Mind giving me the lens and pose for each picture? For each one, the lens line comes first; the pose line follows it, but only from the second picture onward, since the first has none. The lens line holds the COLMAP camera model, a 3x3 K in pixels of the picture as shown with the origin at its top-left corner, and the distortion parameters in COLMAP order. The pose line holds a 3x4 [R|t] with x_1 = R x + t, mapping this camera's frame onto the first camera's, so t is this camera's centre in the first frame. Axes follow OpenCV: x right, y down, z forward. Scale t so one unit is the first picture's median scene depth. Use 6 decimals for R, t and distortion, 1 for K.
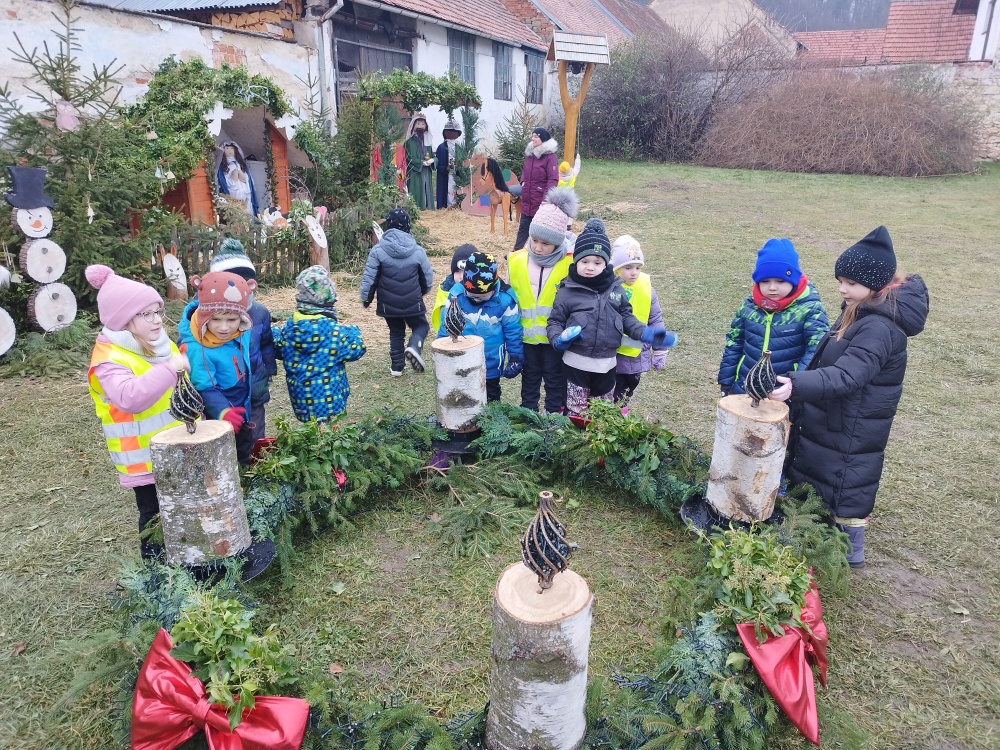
lens RADIAL K [[738.7, 0, 520.8], [0, 738.7, 370.7], [0, 0, 1]] dist [0.007696, -0.005152]
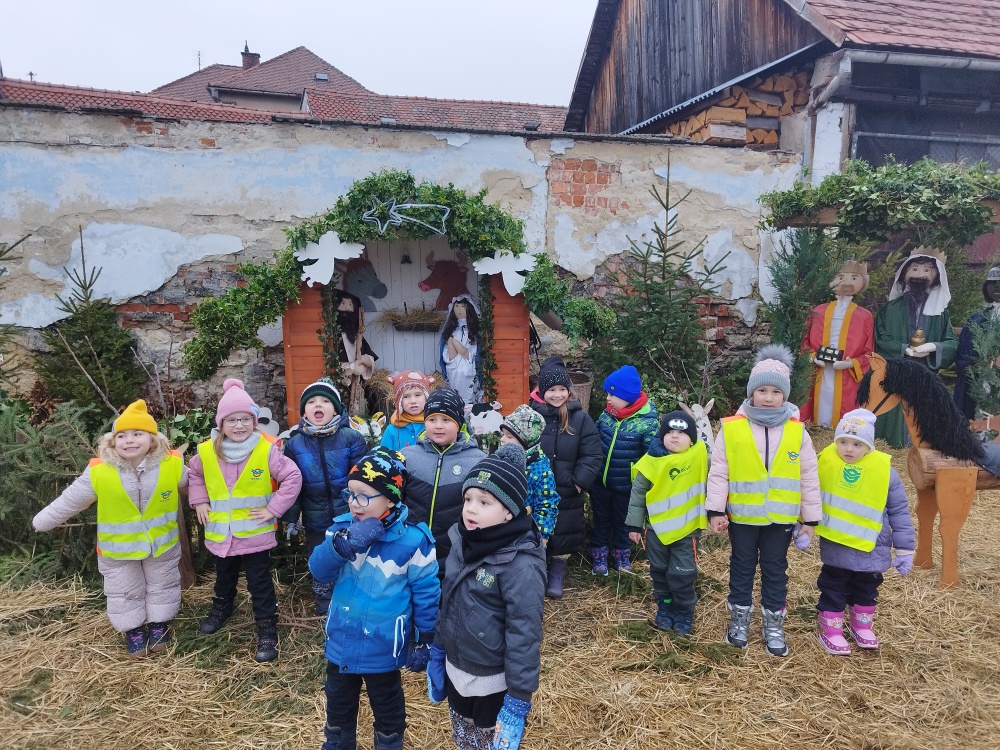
lens RADIAL K [[719.5, 0, 499.5], [0, 719.5, 377.8], [0, 0, 1]] dist [0.015053, 0.003447]
pose [[0.508204, 0.114966, -0.853529, 0.288716], [-0.275029, 0.960823, -0.034338, -0.409556], [0.816142, 0.252195, 0.519913, 1.288429]]
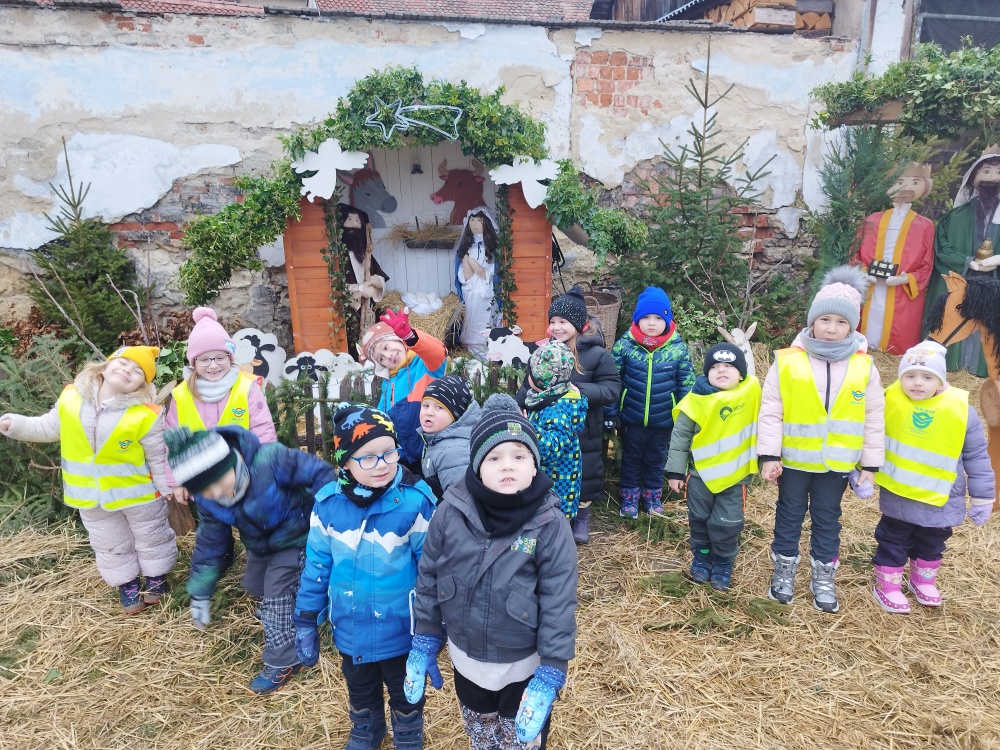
lens RADIAL K [[721.5, 0, 500.0], [0, 721.5, 375.0], [0, 0, 1]] dist [0.017006, -0.003815]
pose [[0.483306, 0.210036, -0.849883, 0.230058], [-0.266402, 0.960039, 0.085764, -0.423784], [0.833934, 0.184960, 0.519946, 1.324086]]
